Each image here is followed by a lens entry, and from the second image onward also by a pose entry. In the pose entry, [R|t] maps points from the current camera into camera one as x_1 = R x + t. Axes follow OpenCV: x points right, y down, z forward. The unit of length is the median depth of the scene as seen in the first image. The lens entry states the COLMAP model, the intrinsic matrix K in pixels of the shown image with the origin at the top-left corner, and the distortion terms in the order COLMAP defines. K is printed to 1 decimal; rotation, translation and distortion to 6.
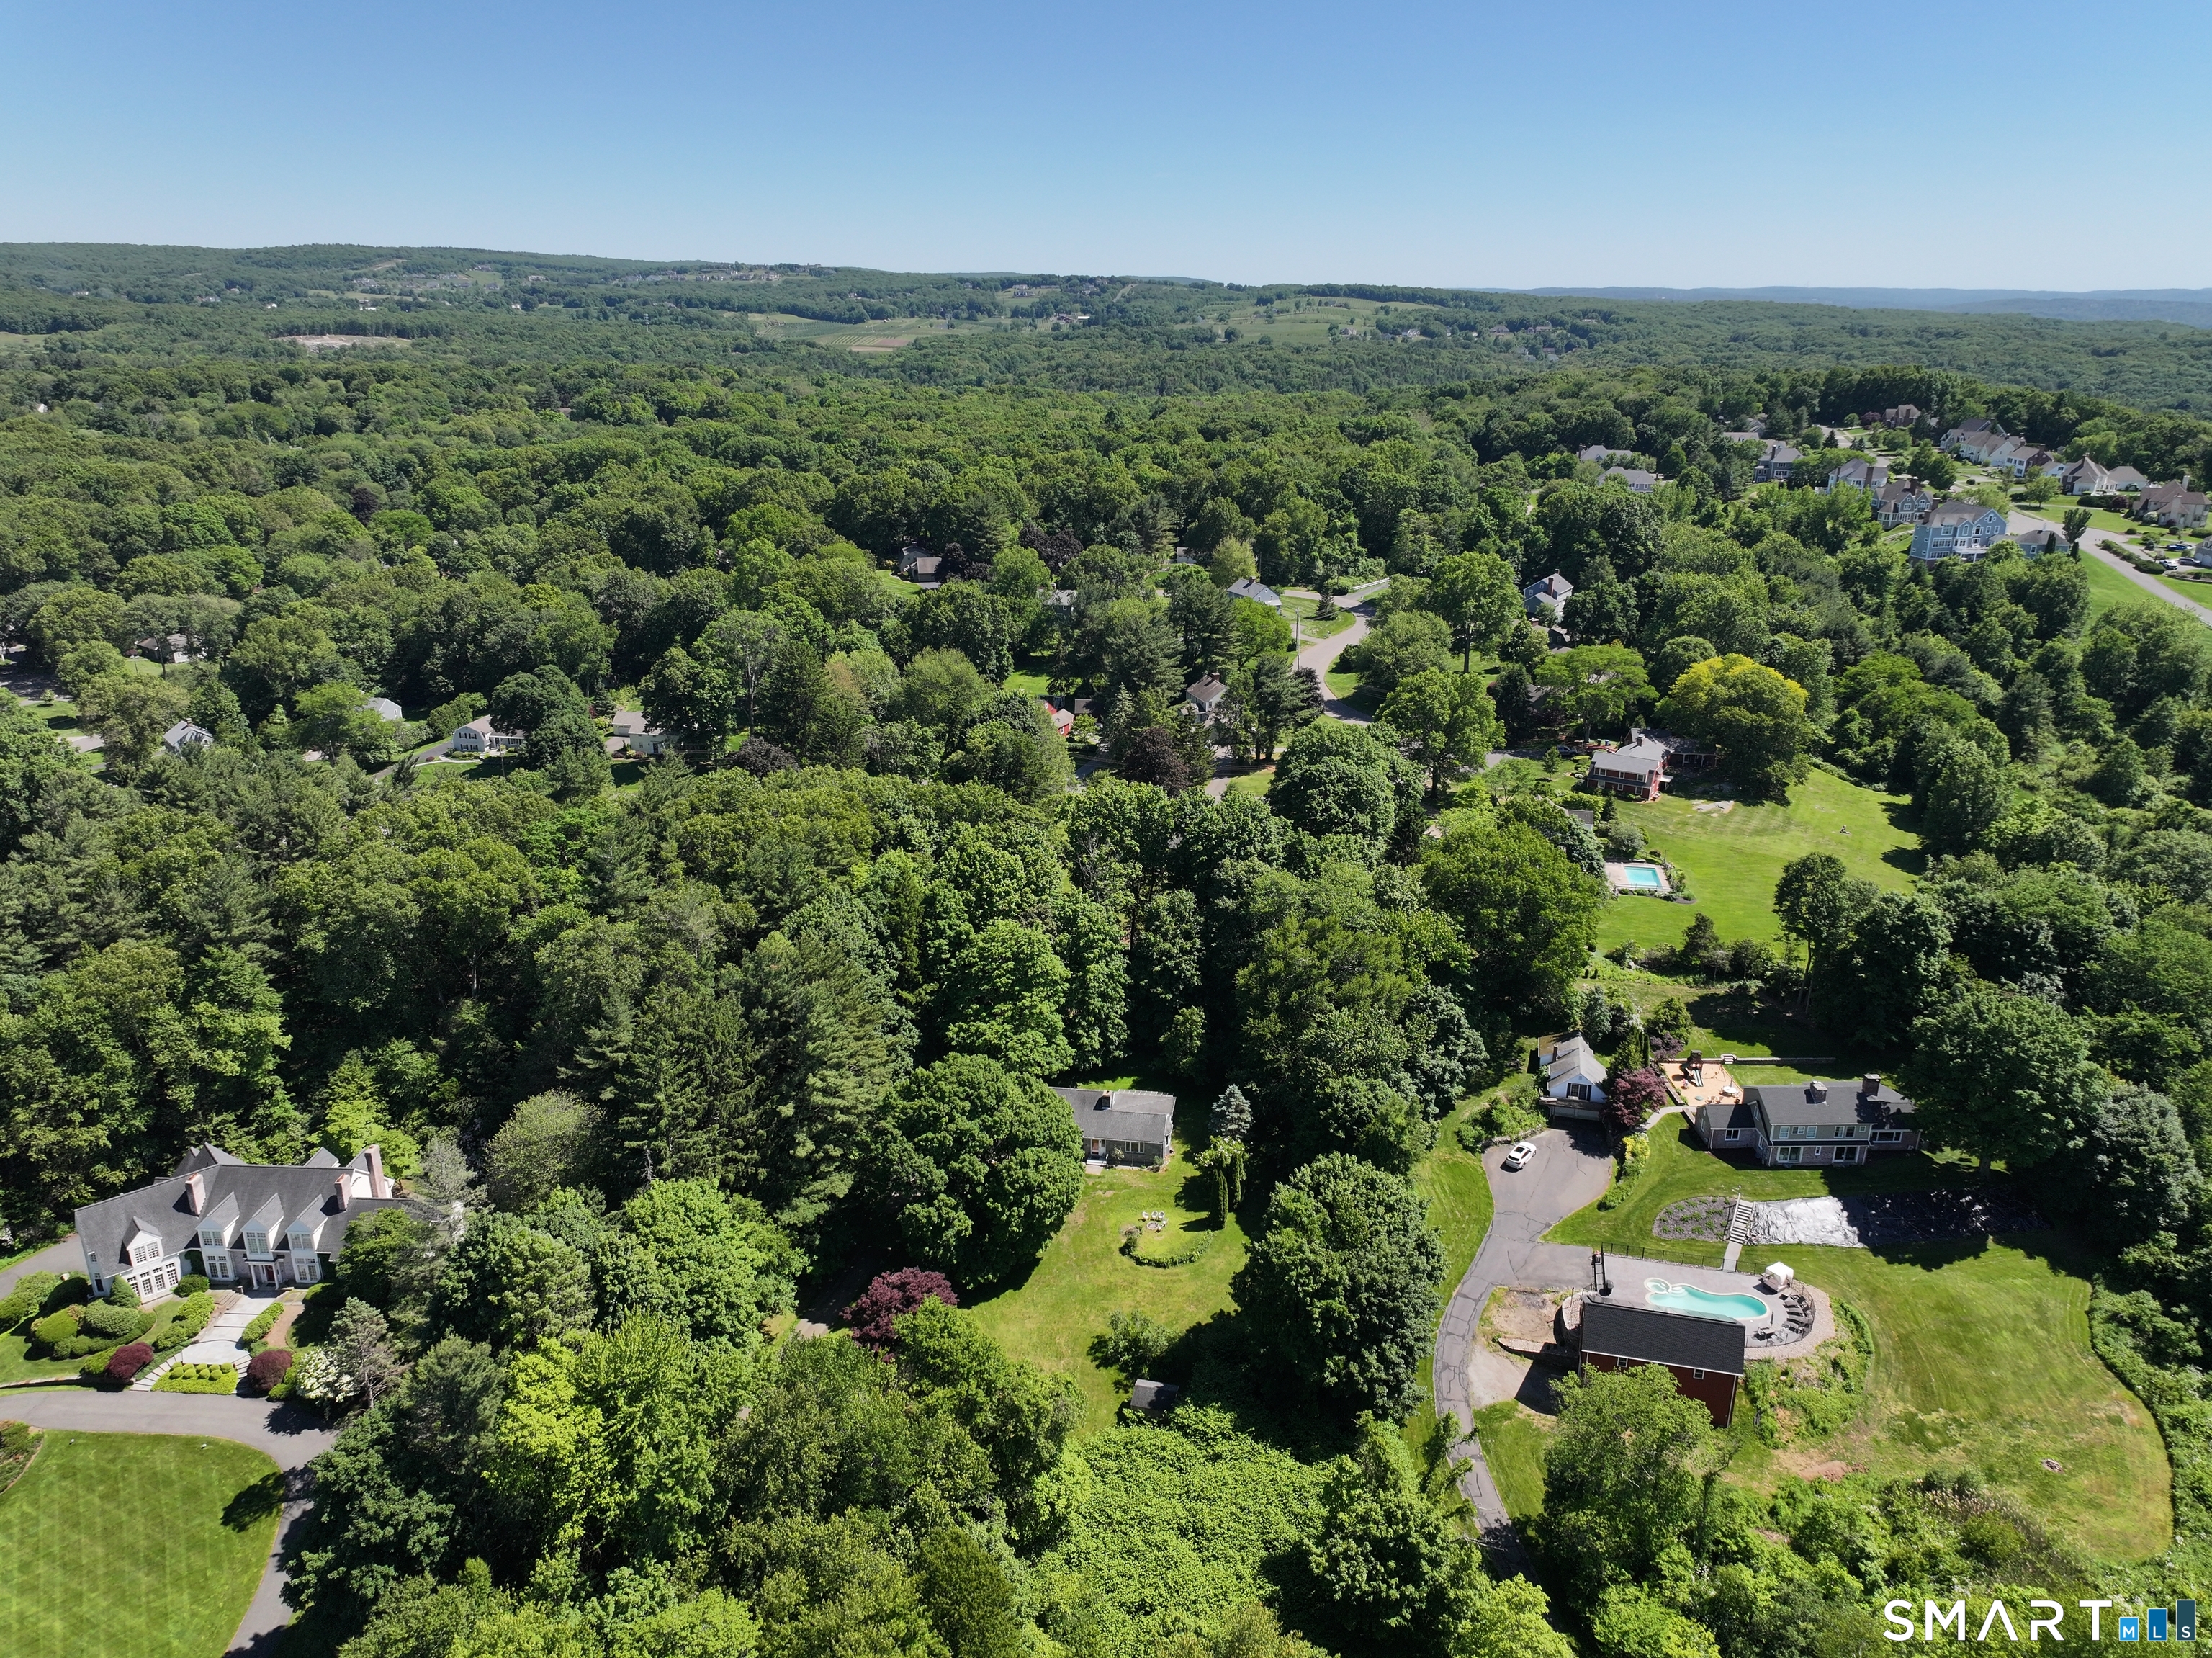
lens RADIAL K [[1549.6, 0, 1107.9], [0, 1549.6, 829.8], [0, 0, 1]] dist [-0.006688, -0.001737]
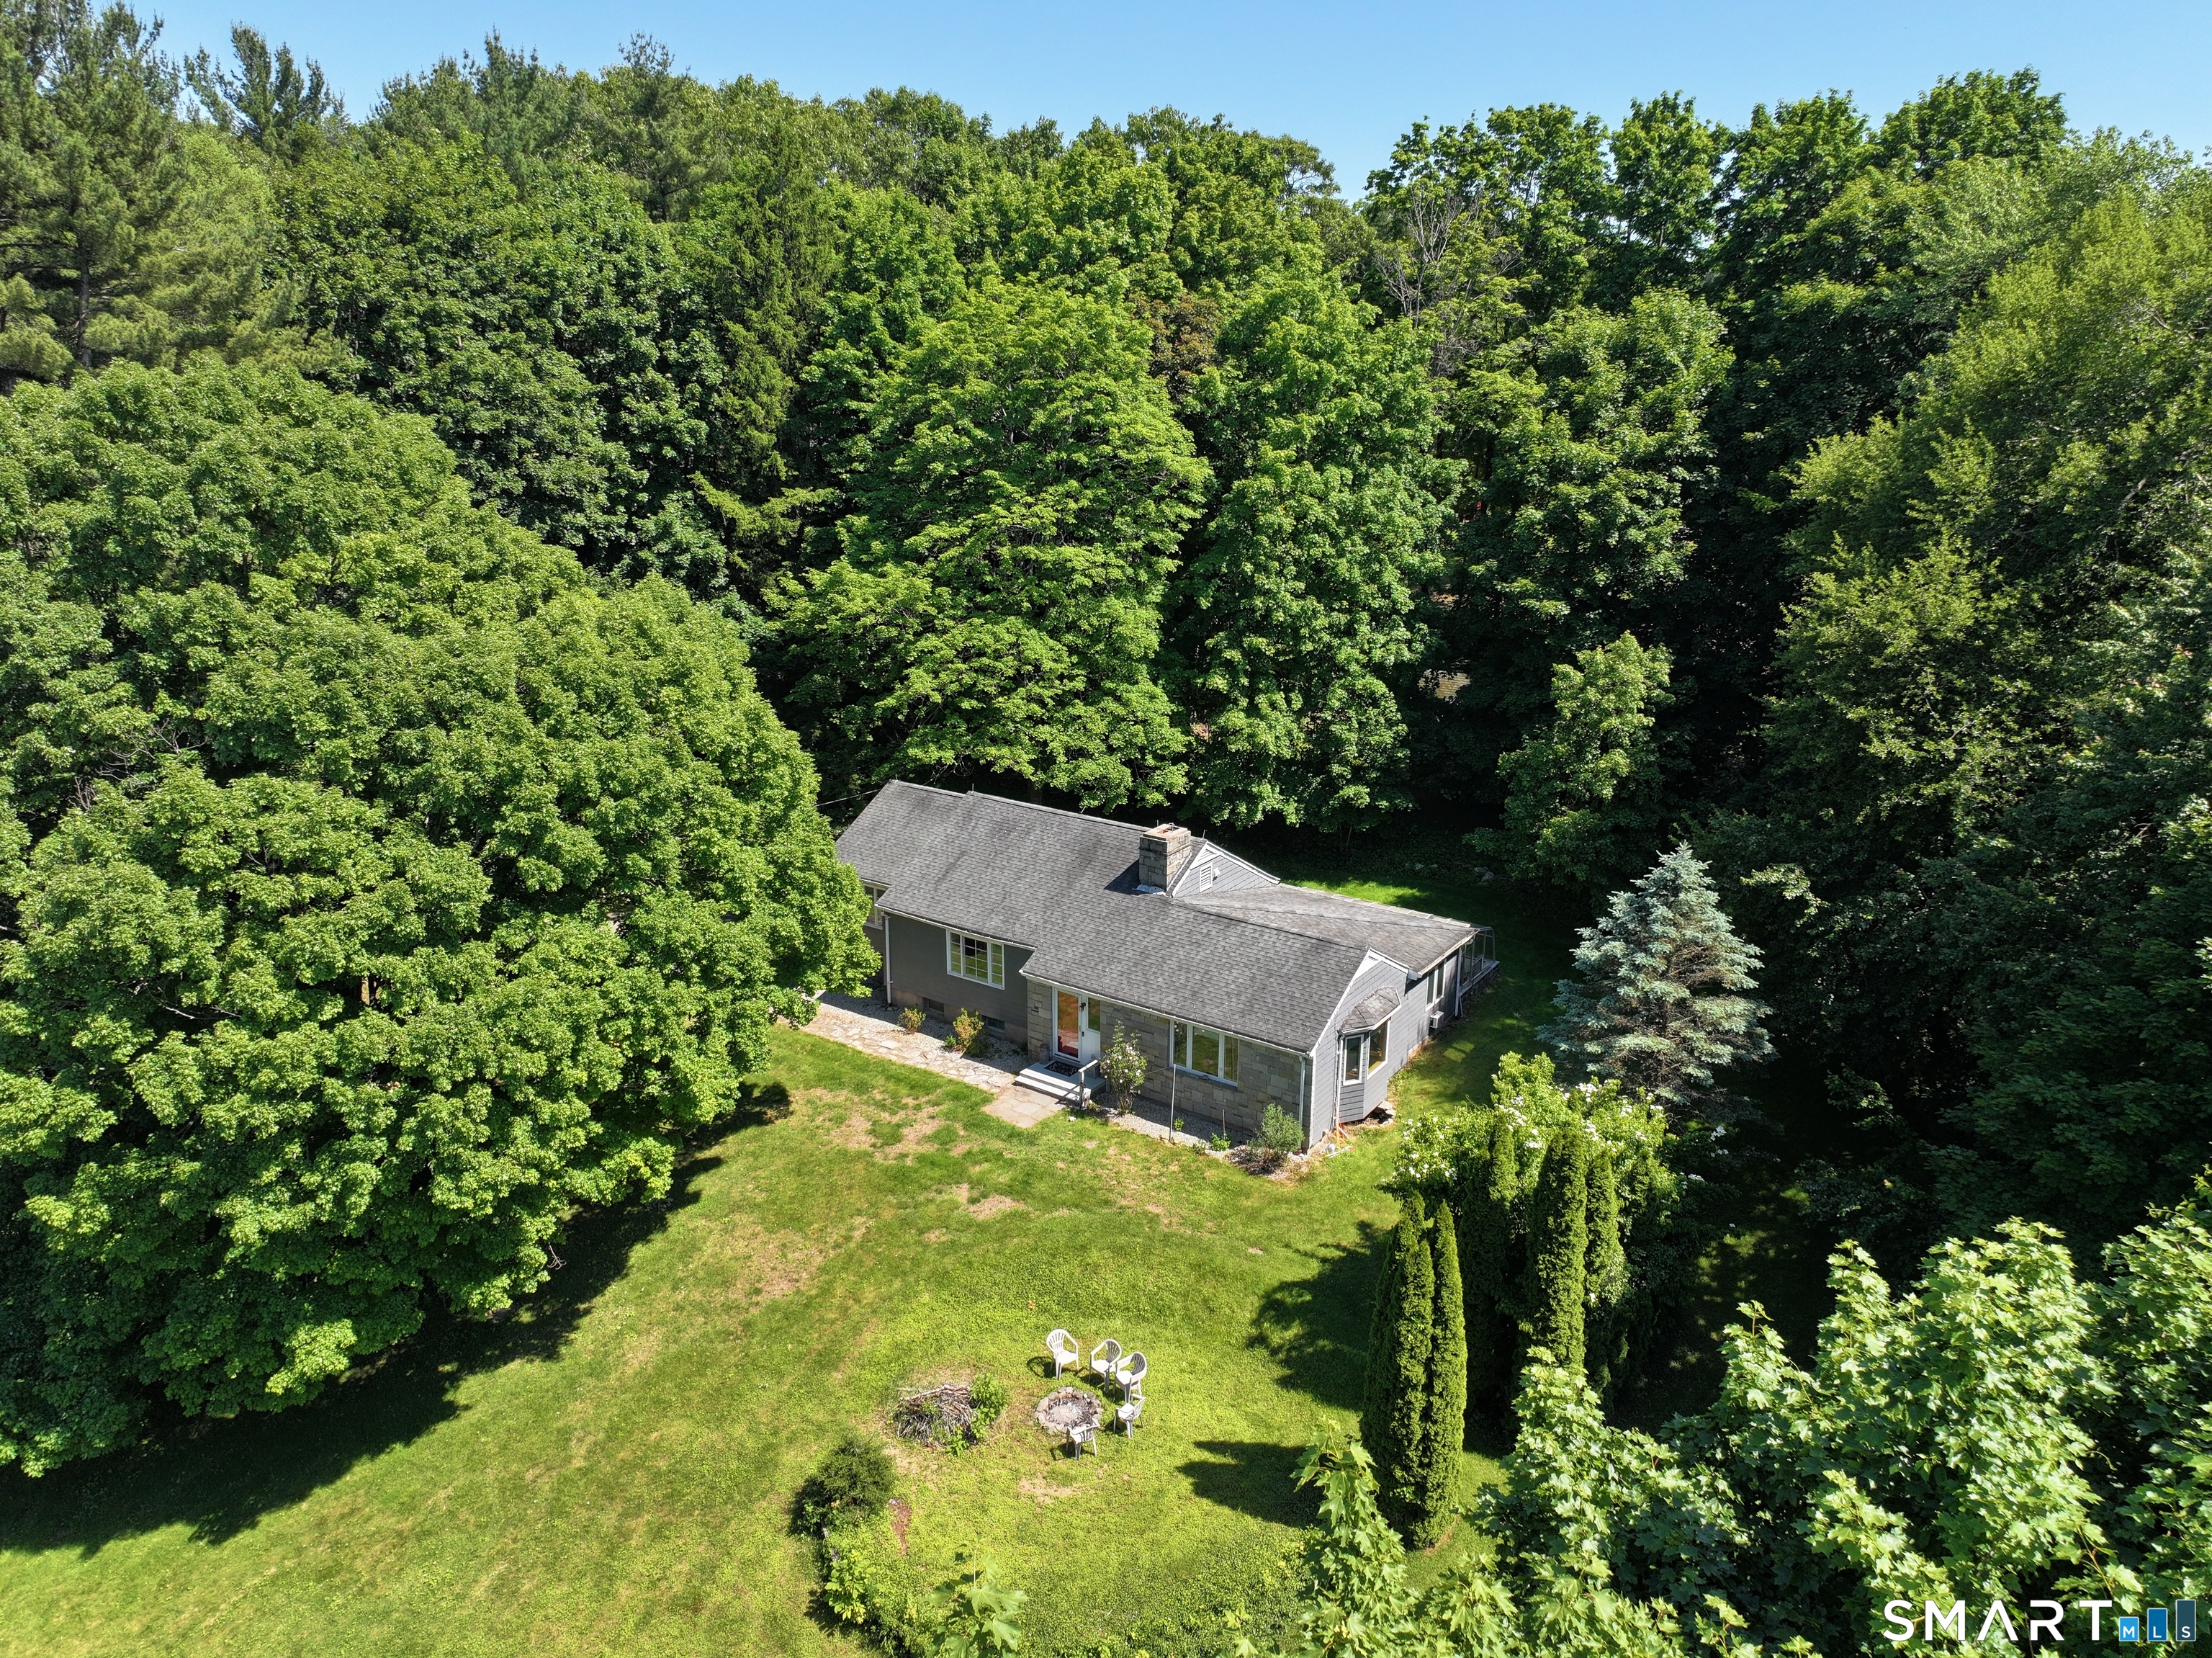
lens RADIAL K [[1549.6, 0, 1105.4], [0, 1549.6, 824.9], [0, 0, 1]] dist [-0.006688, -0.001737]
pose [[0.895419, 0.132969, -0.424904, 0.094231], [-0.148099, 0.988969, -0.002610, 0.164042], [0.419870, 0.065265, 0.905234, 0.735451]]
